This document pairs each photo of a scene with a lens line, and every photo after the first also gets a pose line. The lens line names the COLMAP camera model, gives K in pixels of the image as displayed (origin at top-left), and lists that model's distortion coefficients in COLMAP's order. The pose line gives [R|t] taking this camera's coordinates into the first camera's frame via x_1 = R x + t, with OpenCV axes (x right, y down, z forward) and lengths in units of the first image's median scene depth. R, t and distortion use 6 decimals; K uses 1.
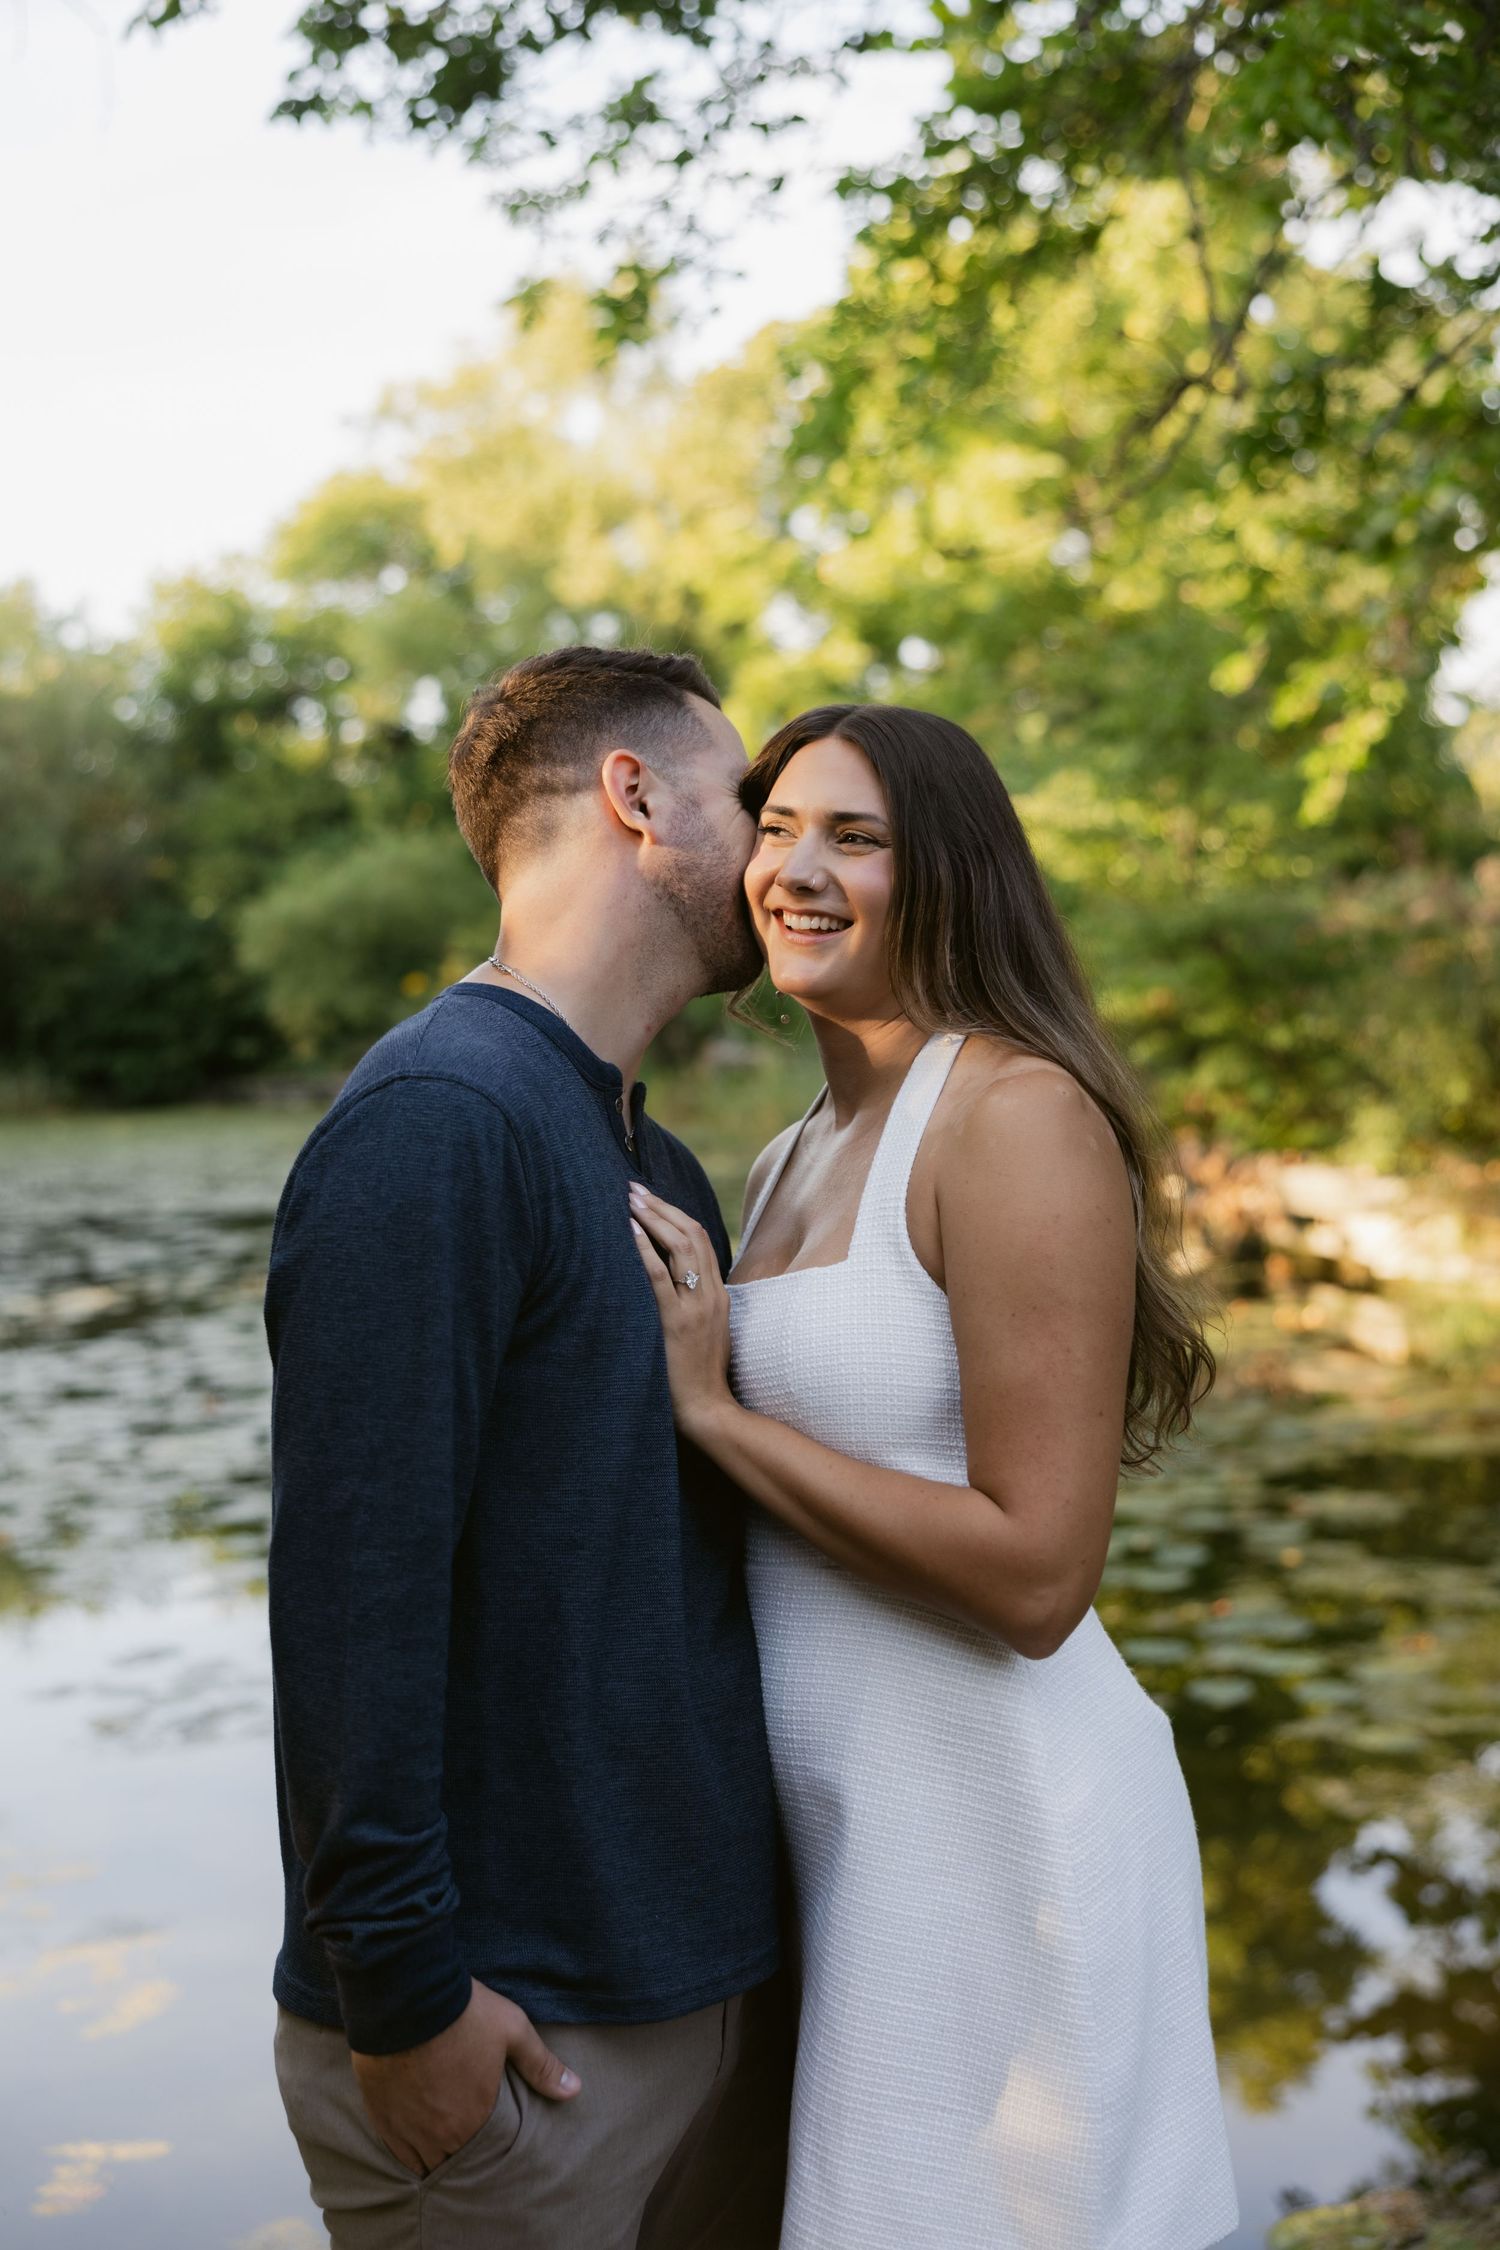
lens RADIAL K [[3260.5, 0, 753.9], [0, 3260.5, 1187.4], [0, 0, 1]] dist [0.037803, 0.050461]
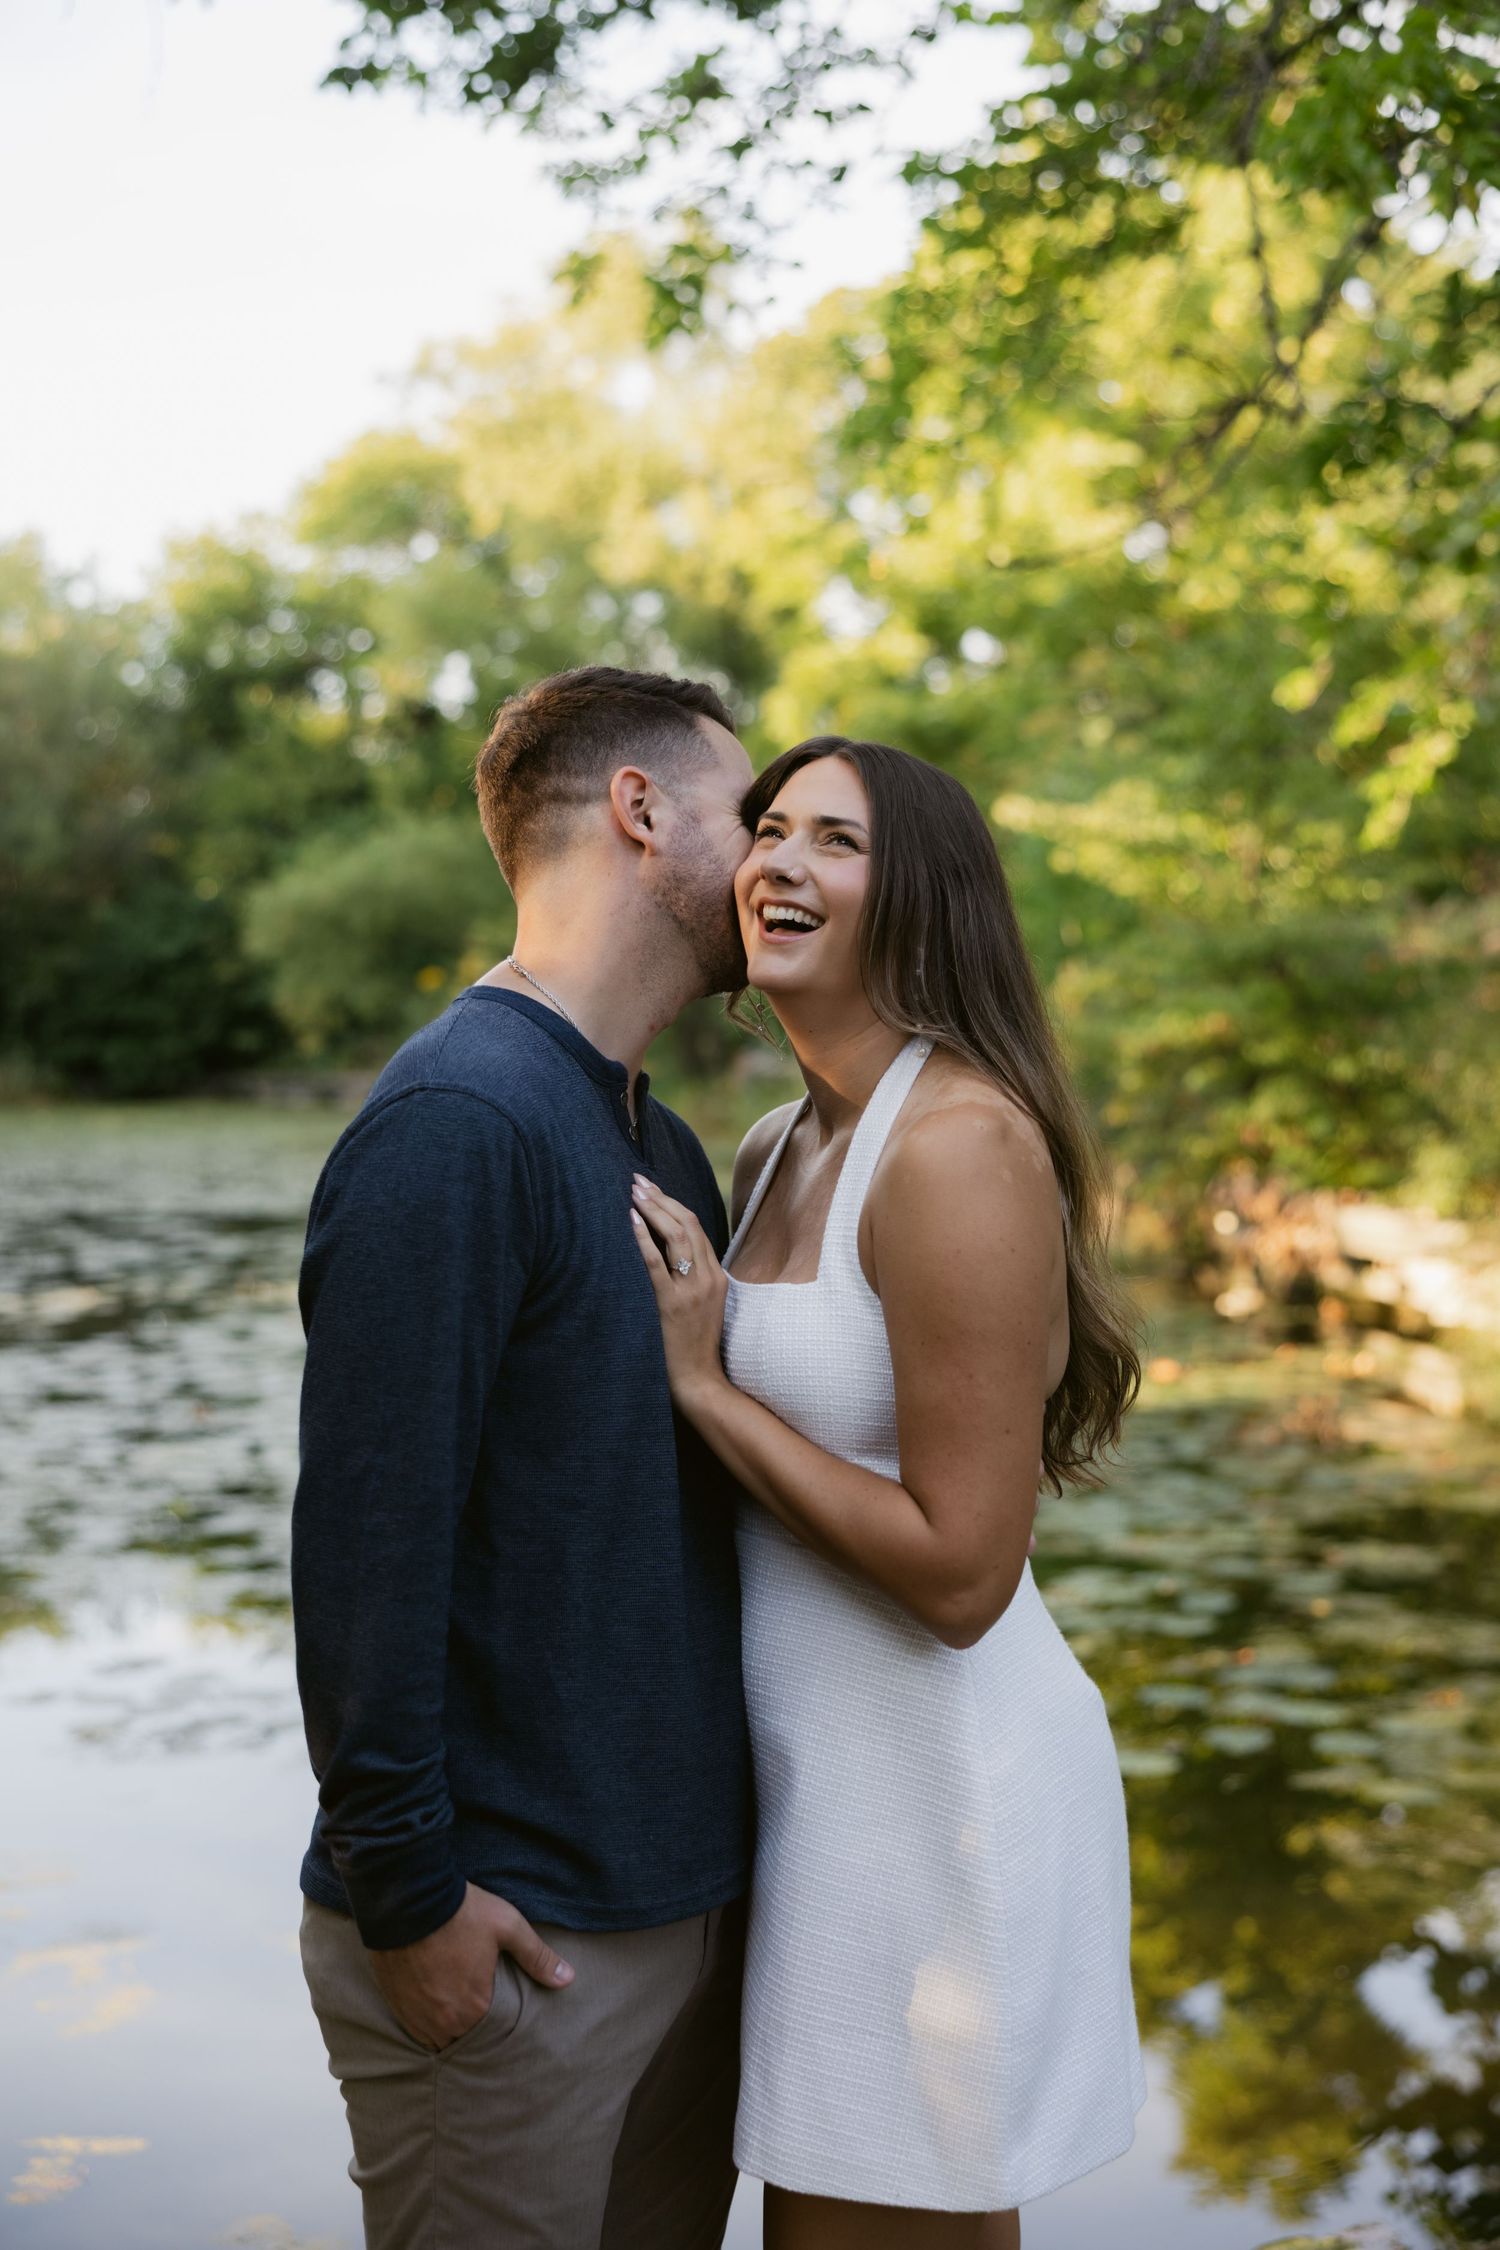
lens RADIAL K [[2940.9, 0, 750.0], [0, 2940.9, 1125.0], [0, 0, 1]] dist [0.023415, 0.003478]
pose [[0.999326, 0.036716, 0.000176, -0.010328], [-0.036706, 0.999143, -0.019121, -0.007105], [-0.000878, 0.019102, 0.999817, 0.147316]]
